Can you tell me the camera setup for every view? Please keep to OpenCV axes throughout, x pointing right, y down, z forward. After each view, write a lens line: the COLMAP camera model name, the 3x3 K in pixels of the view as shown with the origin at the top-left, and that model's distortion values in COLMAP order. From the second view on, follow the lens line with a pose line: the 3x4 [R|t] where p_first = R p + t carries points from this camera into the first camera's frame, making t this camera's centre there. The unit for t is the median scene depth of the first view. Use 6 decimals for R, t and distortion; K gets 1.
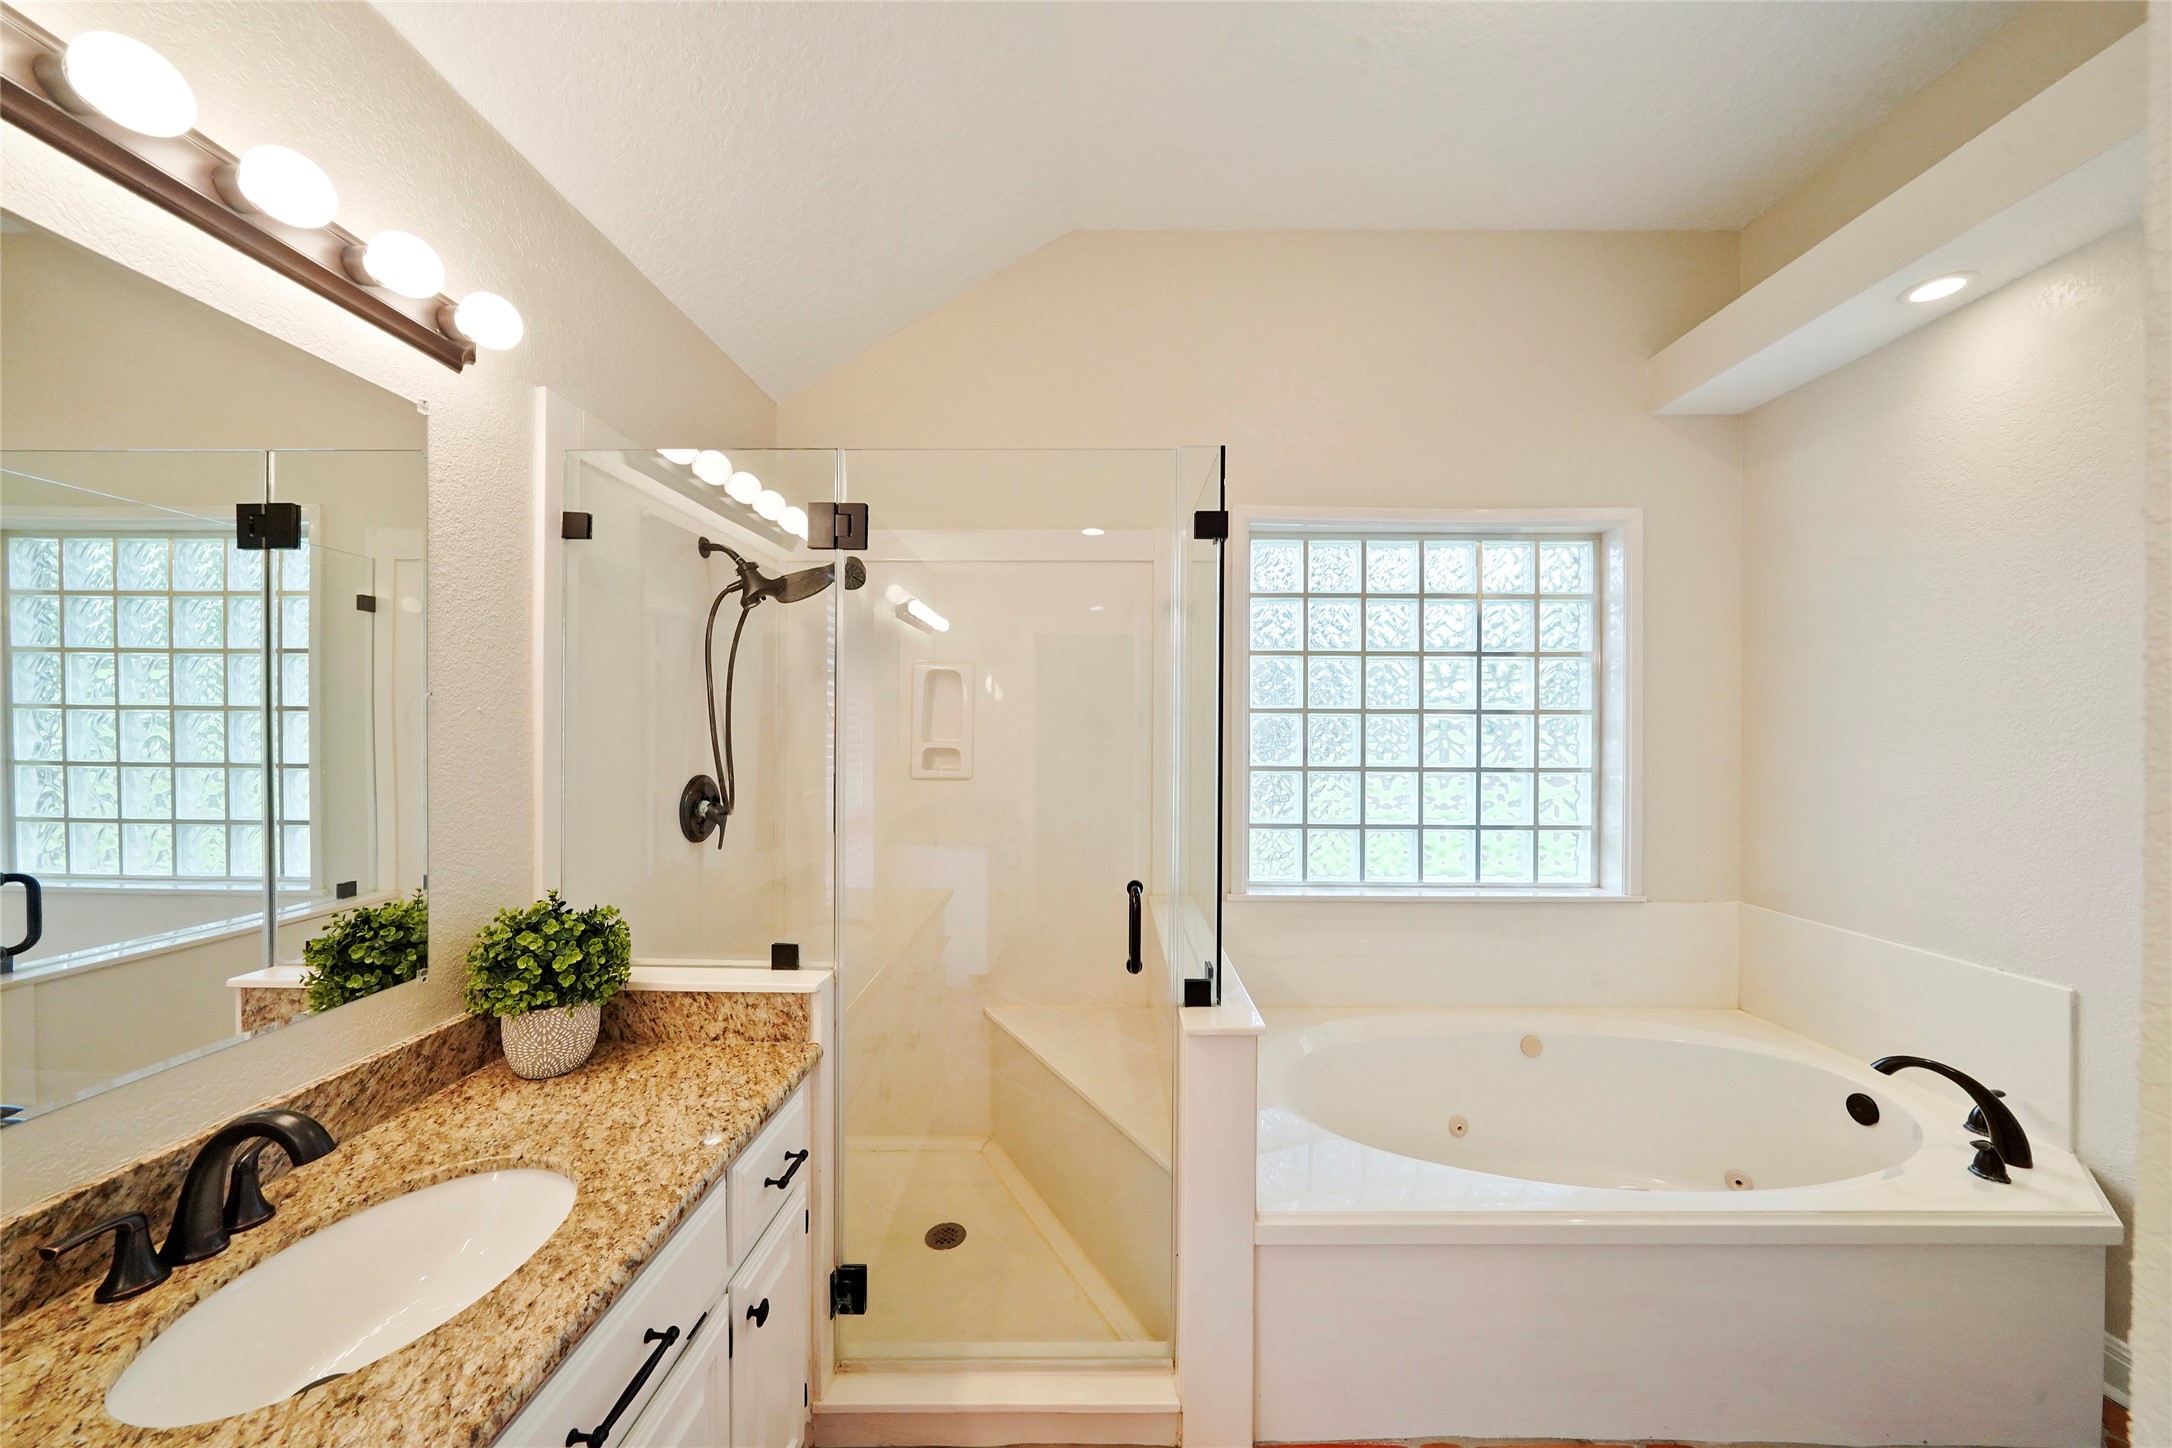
lens RADIAL K [[760.6, 0, 1087.1], [0, 760.6, 720.9], [0, 0, 1]] dist [-0.007241, 0.000191]
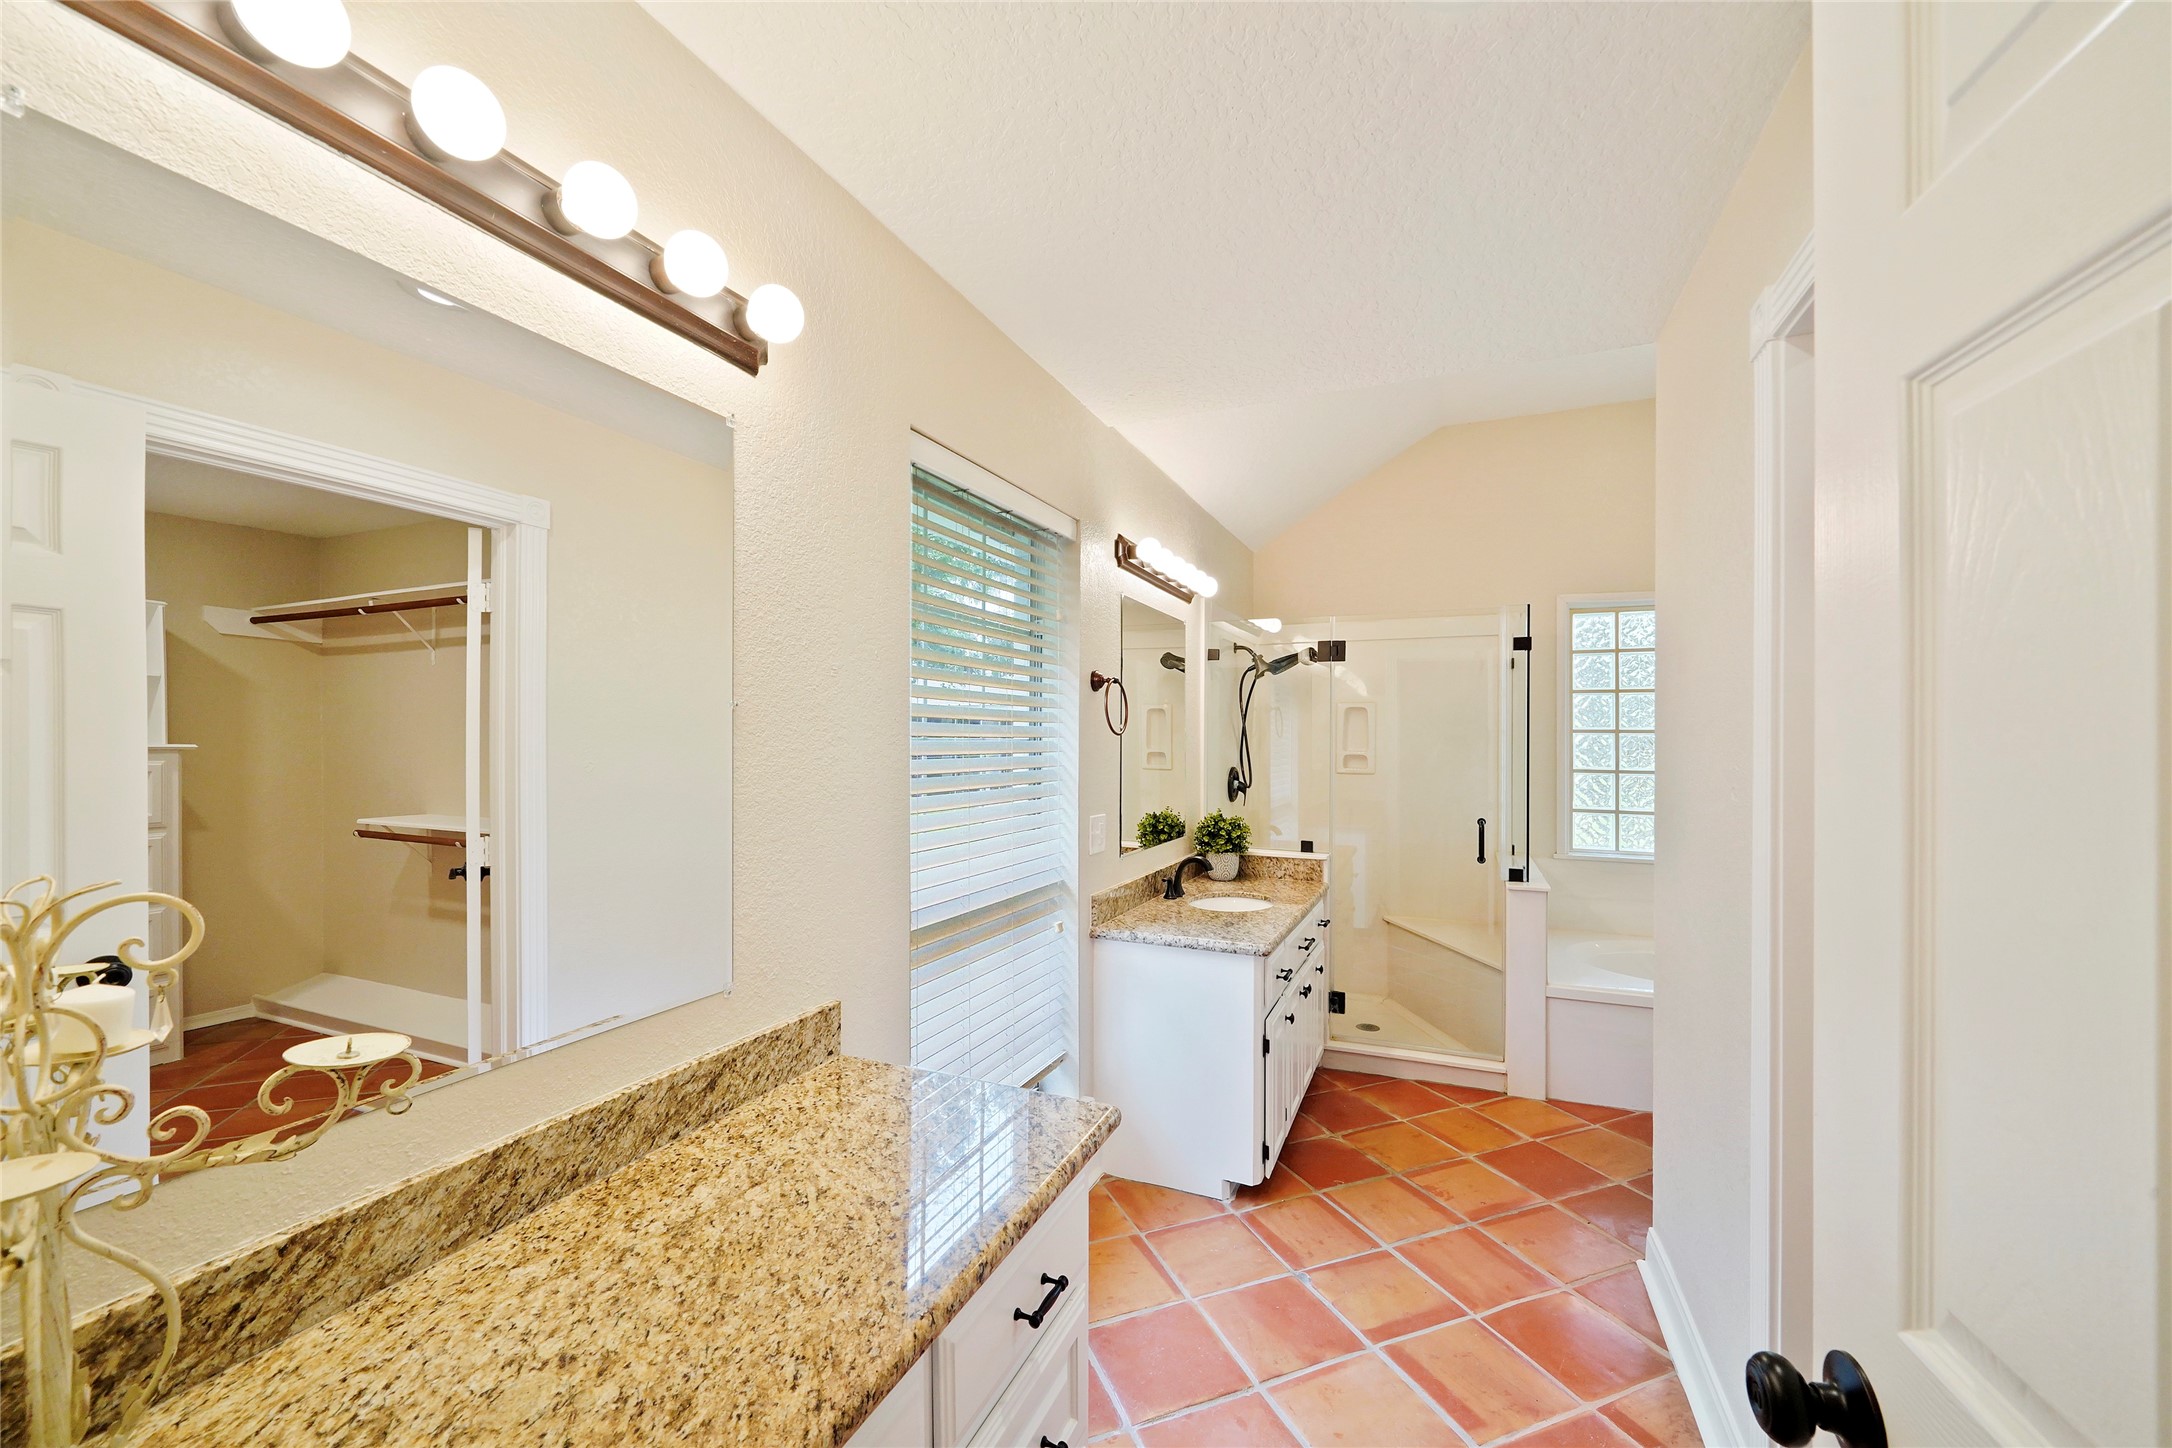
lens RADIAL K [[910.8, 0, 1089.2], [0, 910.8, 732.8], [0, 0, 1]] dist [0.050234, -0.000095]
pose [[0.934637, -0.000216, -0.355603, -0.043043], [0.000954, 0.999998, 0.001898, -0.025793], [0.355602, -0.002113, 0.934635, -1.691667]]
